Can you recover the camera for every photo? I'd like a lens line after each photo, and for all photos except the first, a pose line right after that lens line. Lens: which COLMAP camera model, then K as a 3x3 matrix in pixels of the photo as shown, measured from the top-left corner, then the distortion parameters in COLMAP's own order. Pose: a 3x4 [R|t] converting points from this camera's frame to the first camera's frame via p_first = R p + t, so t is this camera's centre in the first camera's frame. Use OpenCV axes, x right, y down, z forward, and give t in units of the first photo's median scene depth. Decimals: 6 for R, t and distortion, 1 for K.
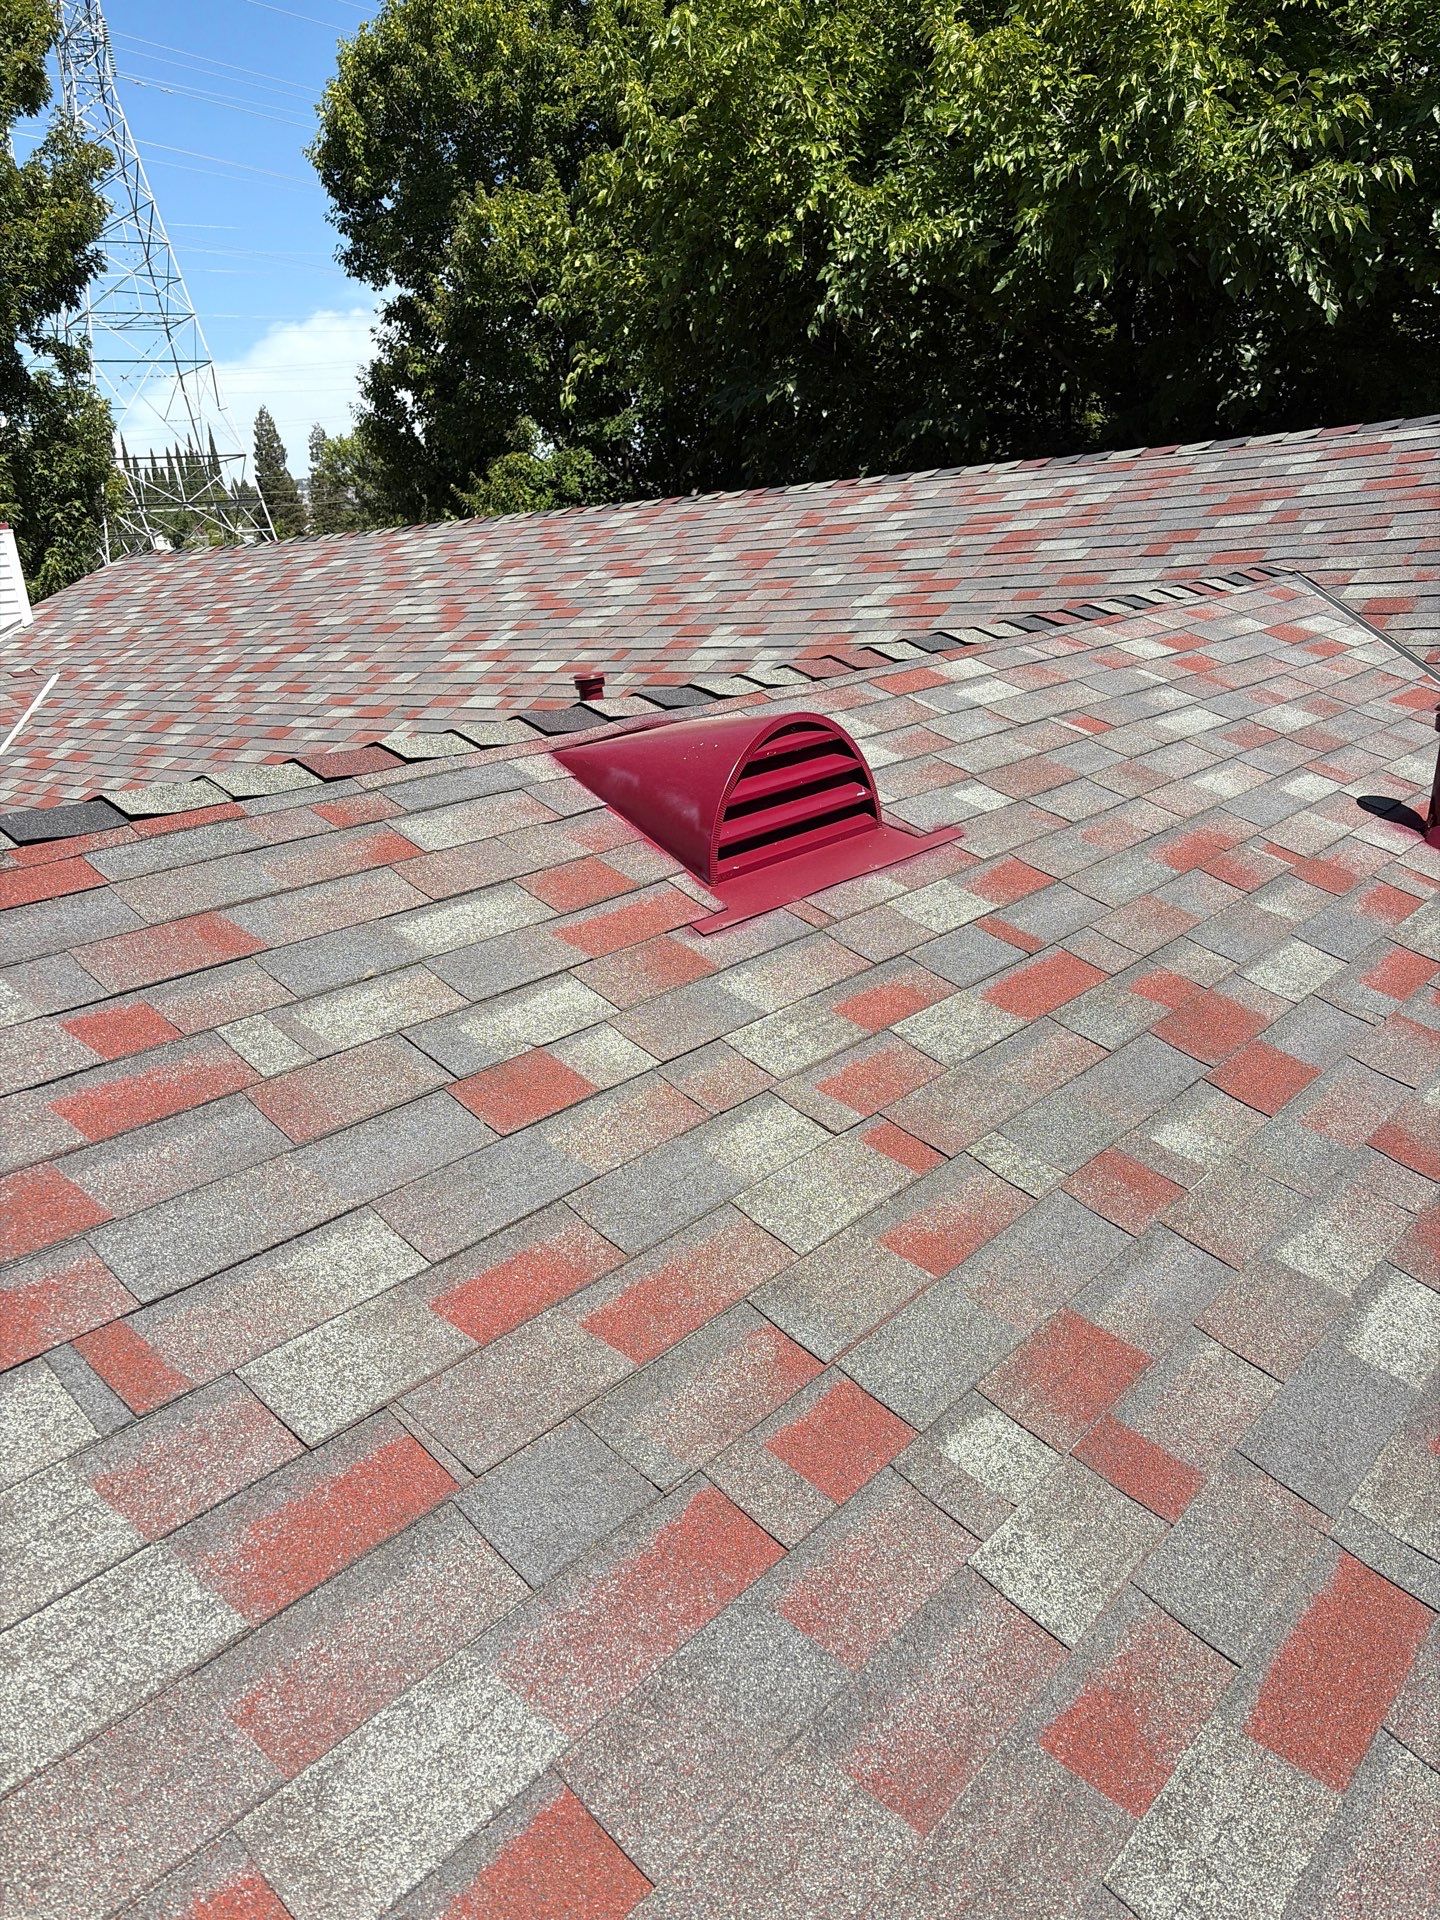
lens RADIAL K [[1439.2, 0, 711.1], [0, 1439.2, 965.5], [0, 0, 1]] dist [0.048312, -0.050729]
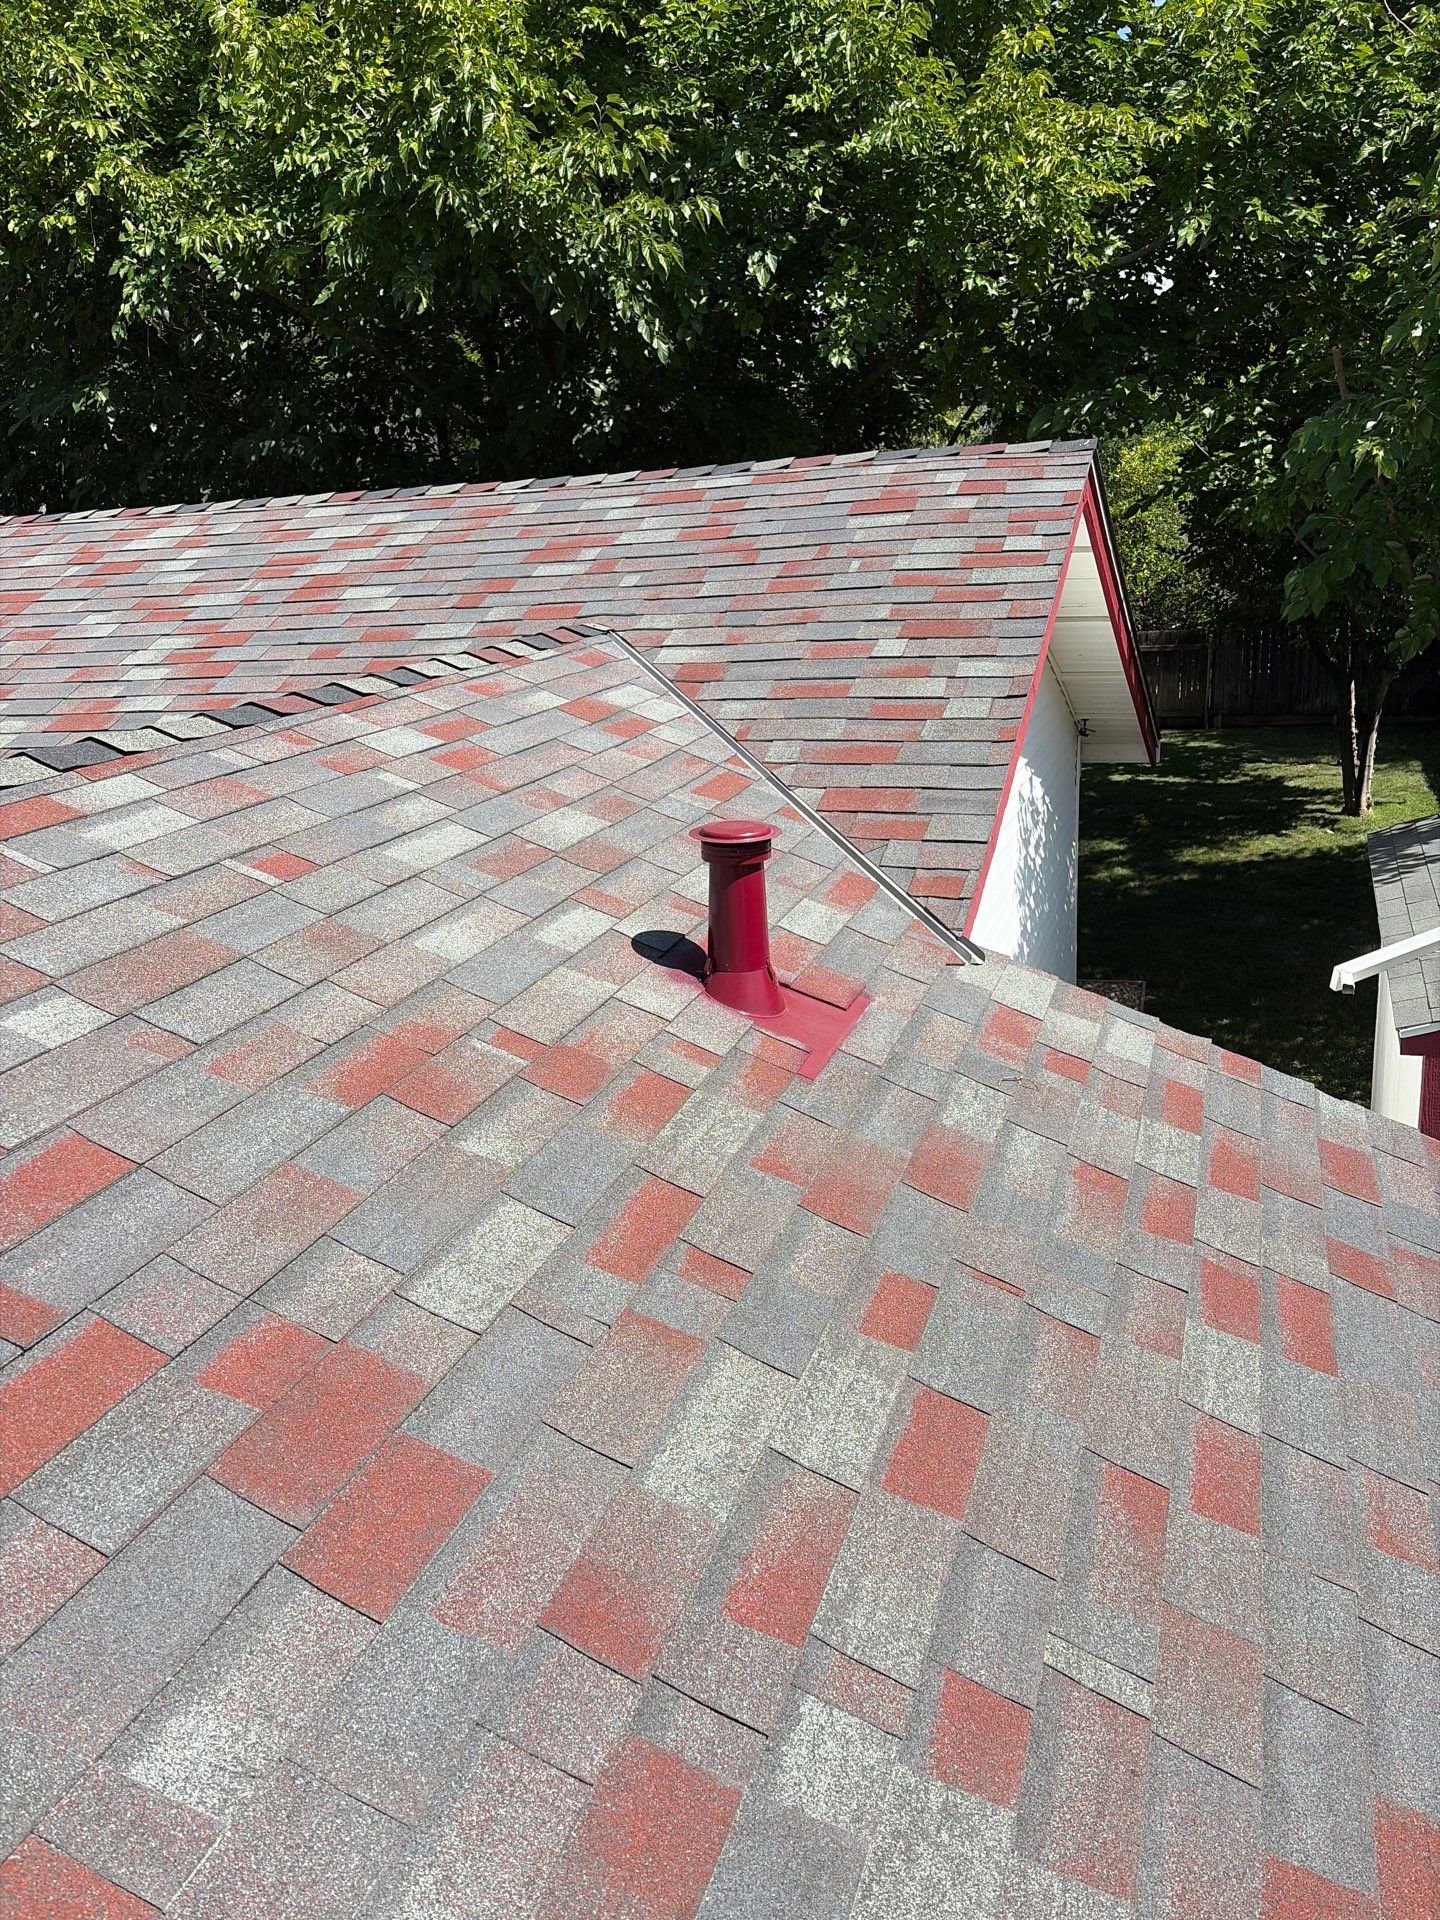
lens RADIAL K [[1439.2, 0, 716.9], [0, 1439.2, 941.6], [0, 0, 1]] dist [0.048312, -0.050729]
pose [[0.931106, -0.084786, 0.354758, 0.105872], [0.094430, 0.995482, -0.009925, -0.052115], [-0.352314, 0.042741, 0.934906, 0.119987]]
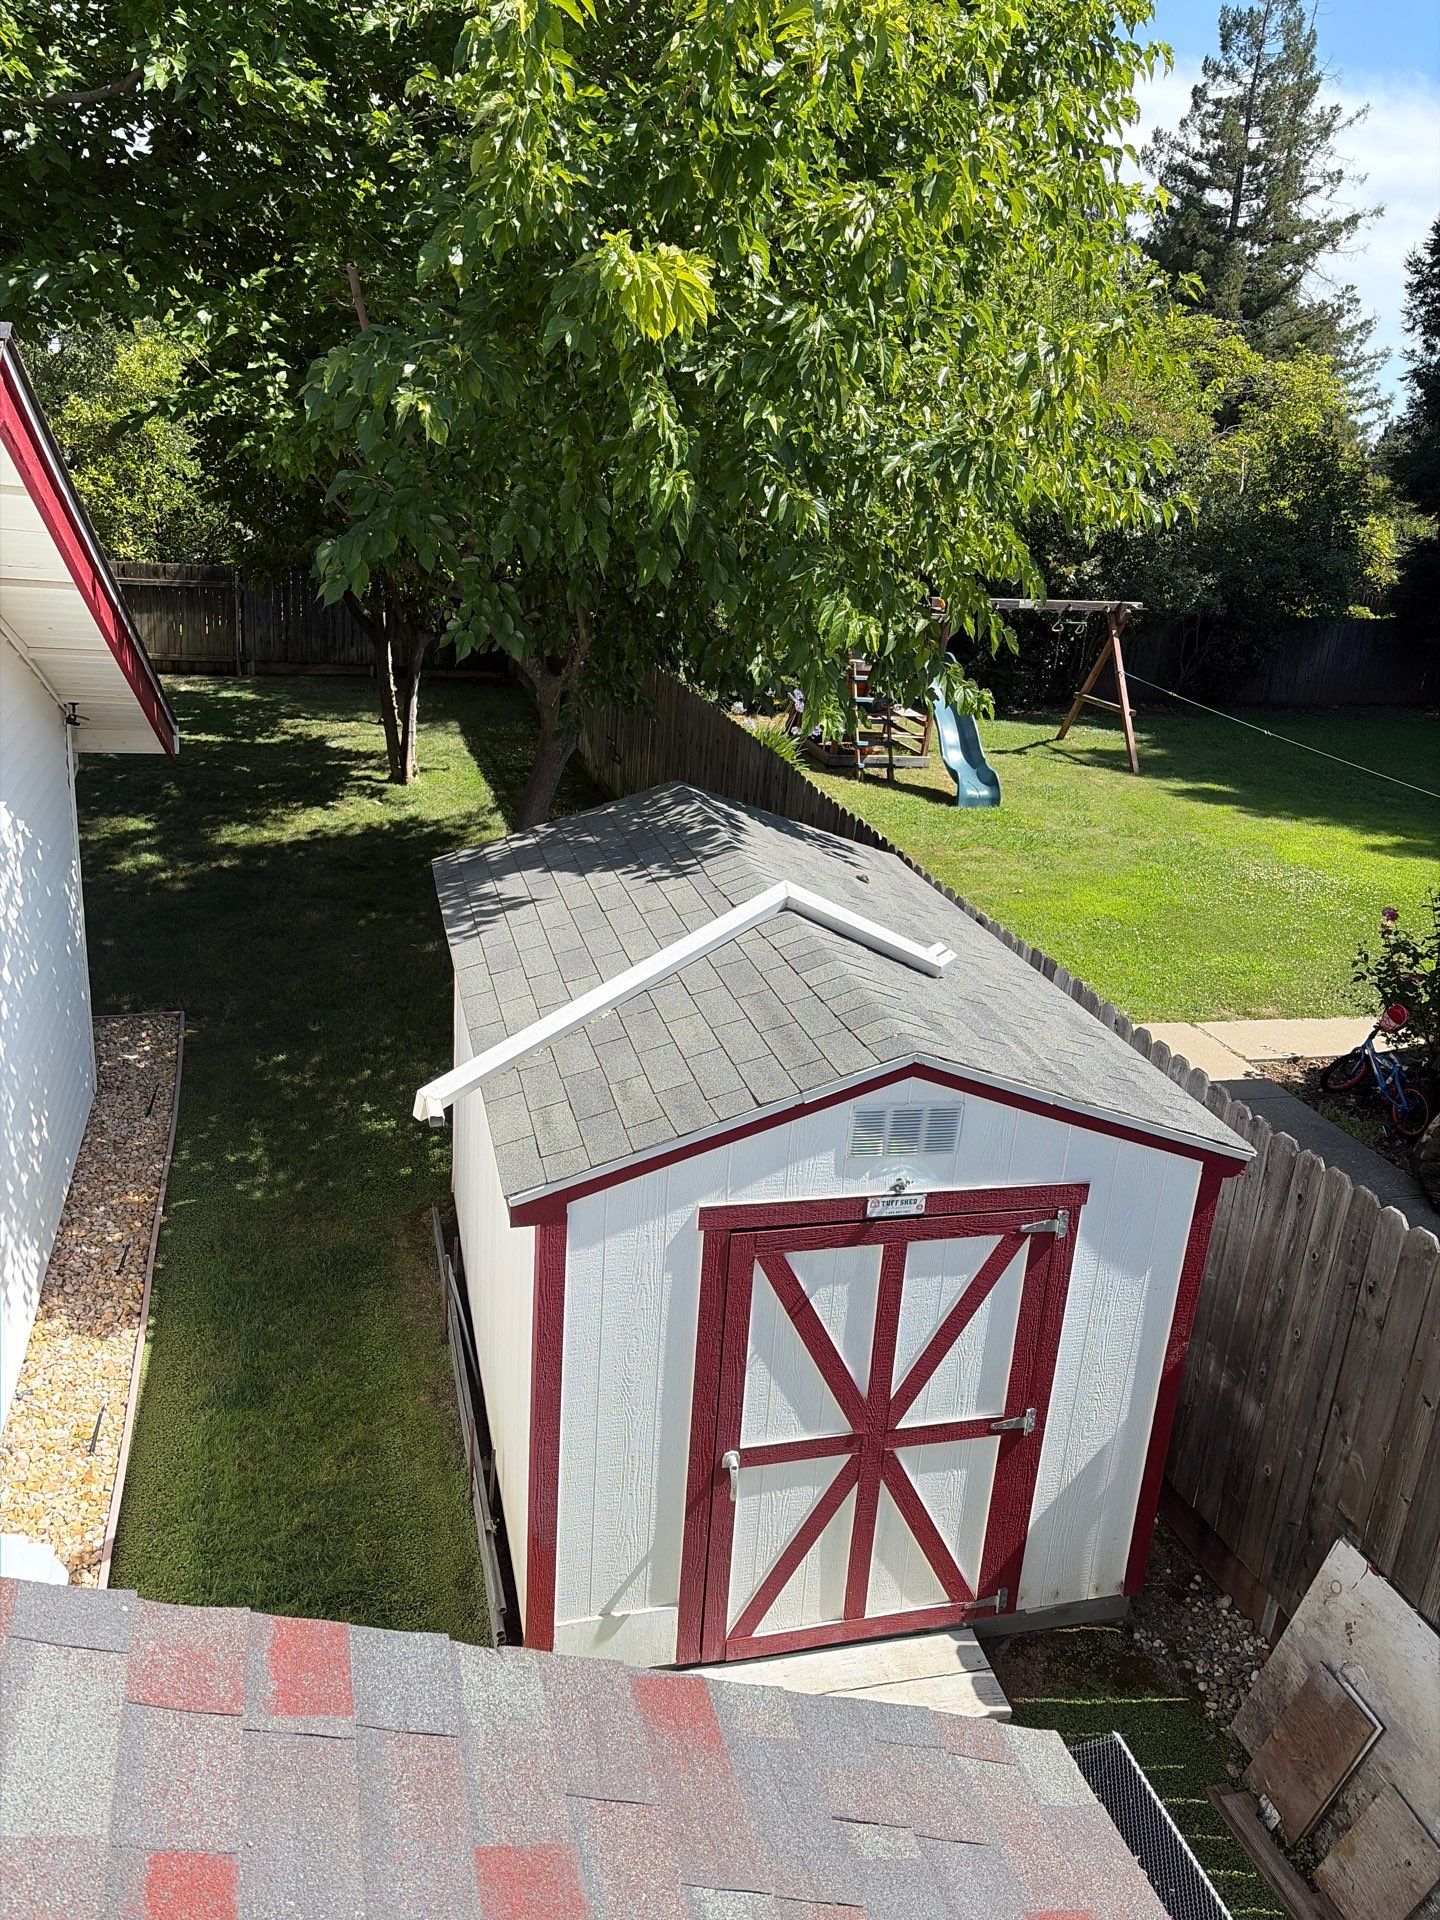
lens RADIAL K [[1439.2, 0, 705.0], [0, 1439.2, 925.7], [0, 0, 1]] dist [0.048312, -0.050729]
pose [[0.541918, -0.163648, 0.824345, 0.224664], [0.133253, 0.985182, 0.107978, -0.105151], [-0.829800, 0.051331, 0.555695, 0.246056]]
